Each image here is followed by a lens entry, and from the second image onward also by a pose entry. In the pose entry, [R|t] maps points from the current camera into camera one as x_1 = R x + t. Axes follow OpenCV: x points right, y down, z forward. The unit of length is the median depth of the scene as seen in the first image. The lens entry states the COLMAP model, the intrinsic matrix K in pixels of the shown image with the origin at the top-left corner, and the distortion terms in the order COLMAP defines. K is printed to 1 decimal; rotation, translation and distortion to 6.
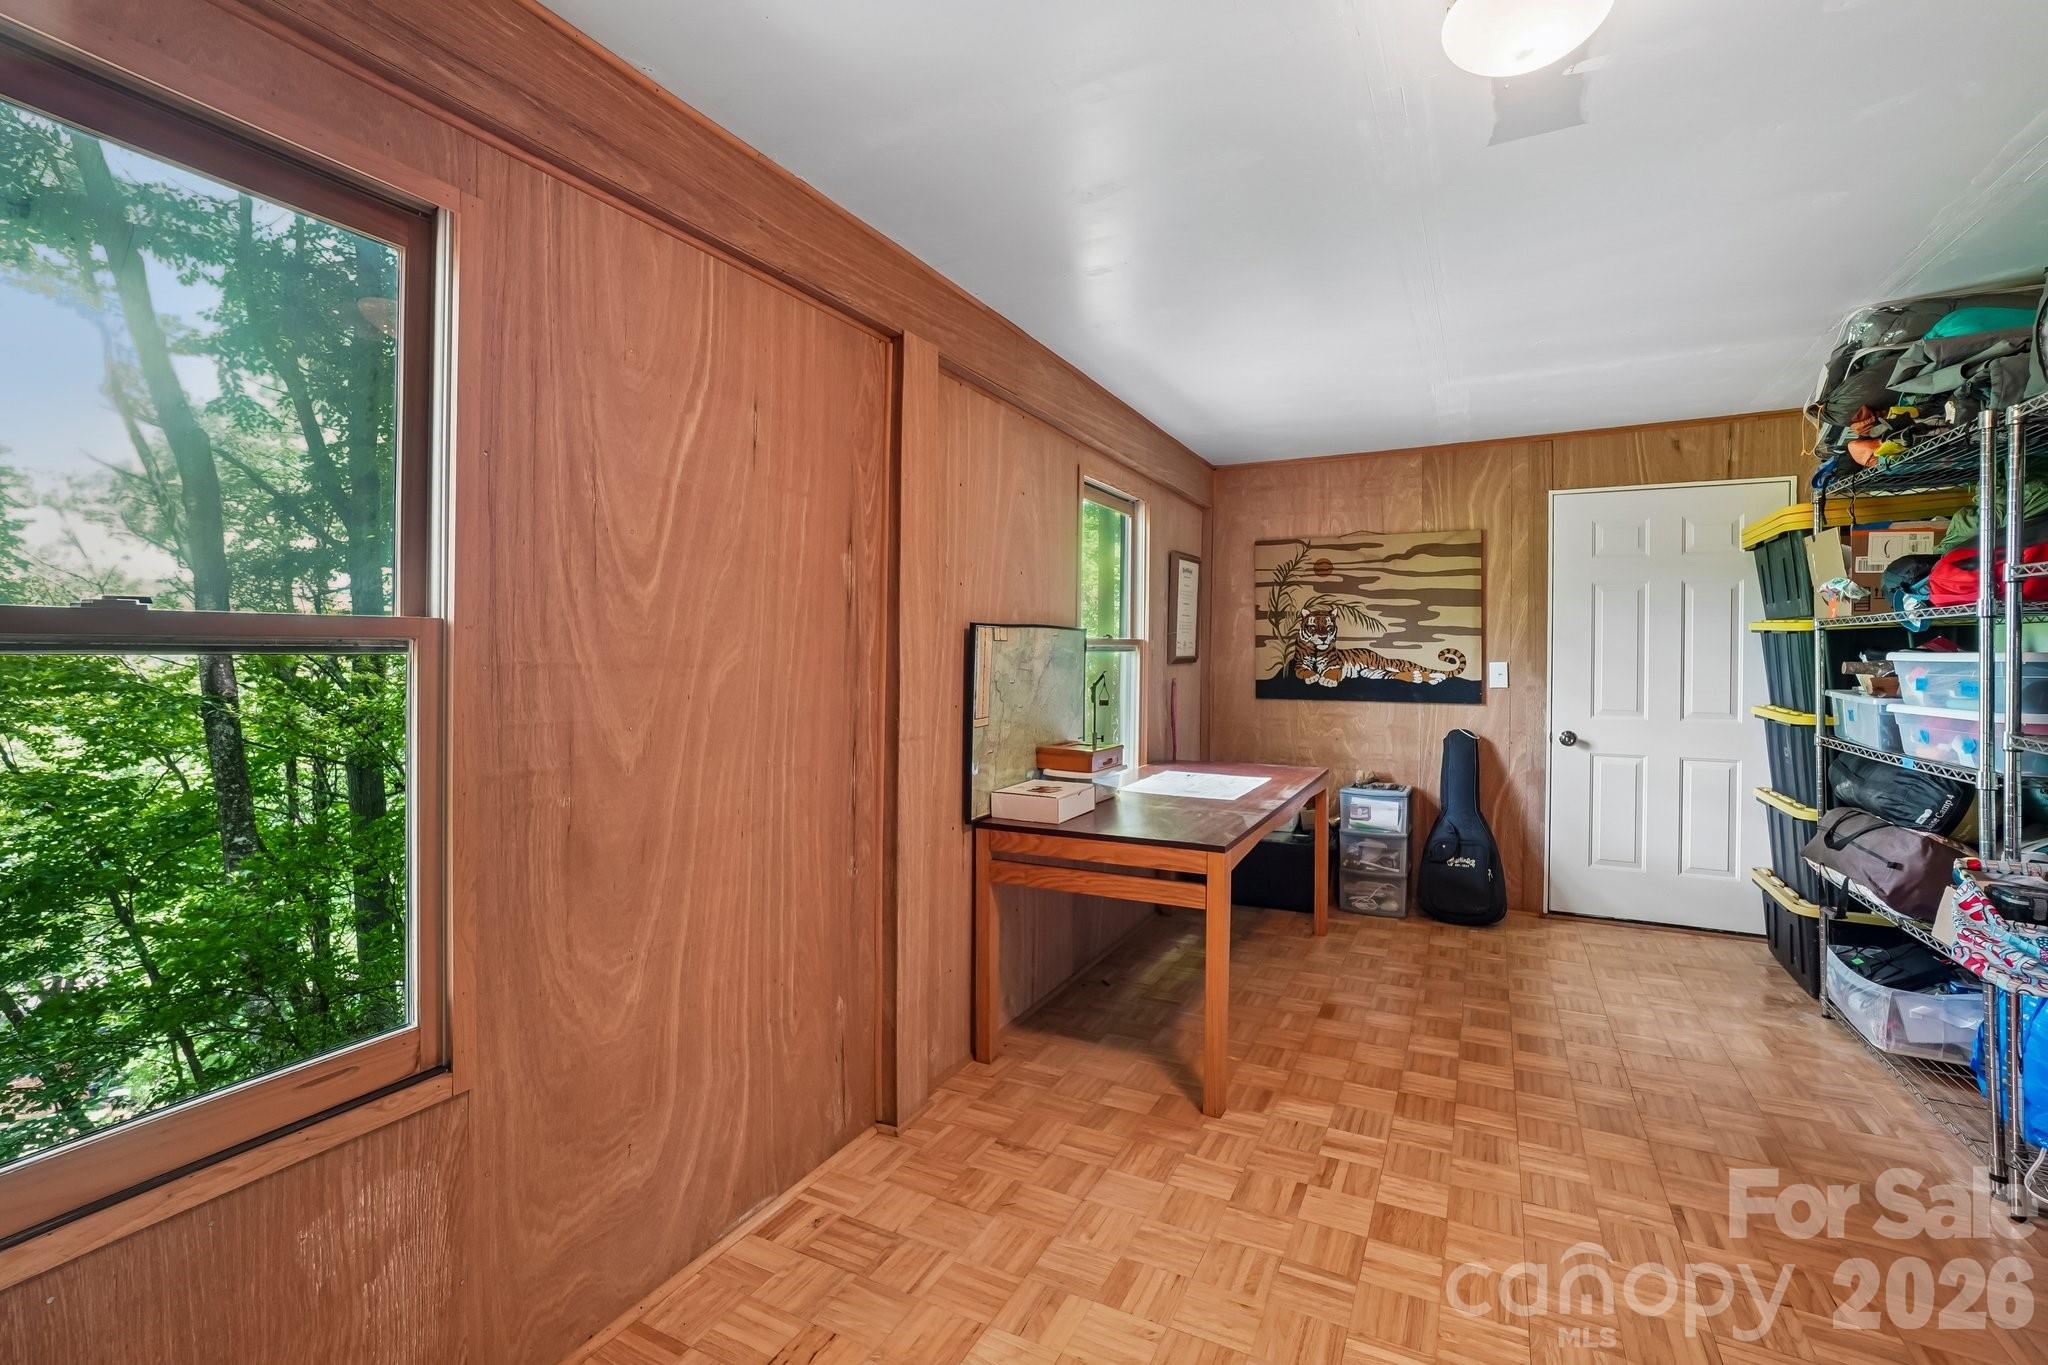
lens RADIAL K [[899.8, 0, 1024.5], [0, 899.8, 665.8], [0, 0, 1]] dist [-0.040290, 0.023264]
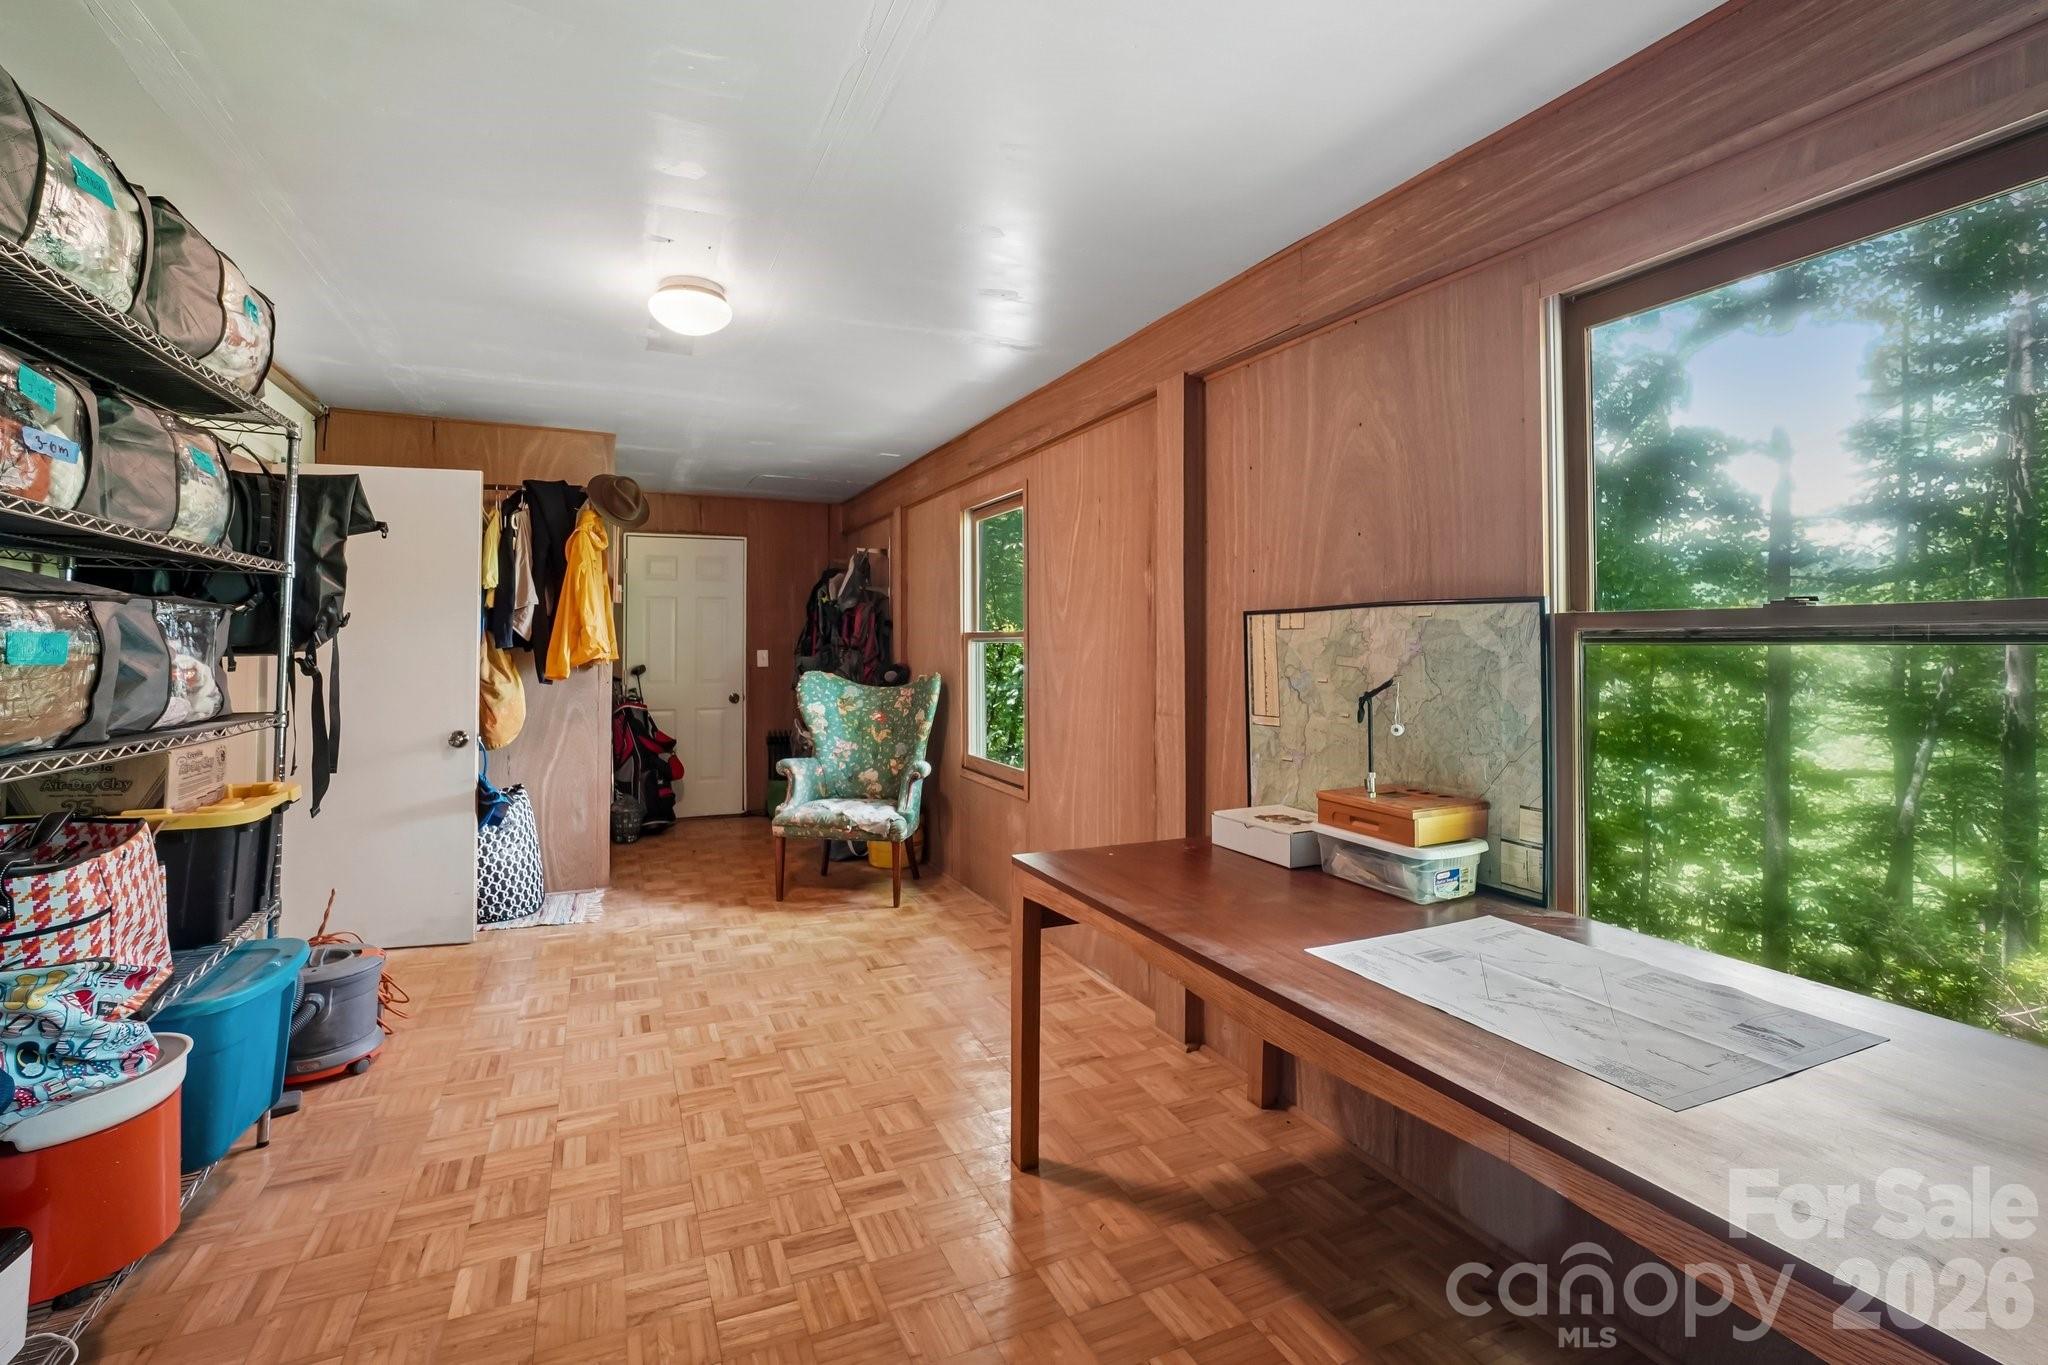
lens RADIAL K [[899.8, 0, 1024.5], [0, 899.8, 665.8], [0, 0, 1]] dist [-0.040290, 0.023264]
pose [[-0.603620, 0.005677, -0.797252, 1.090270], [-0.028252, 0.999194, 0.028505, -0.014807], [0.796771, 0.039730, -0.602974, 1.809052]]
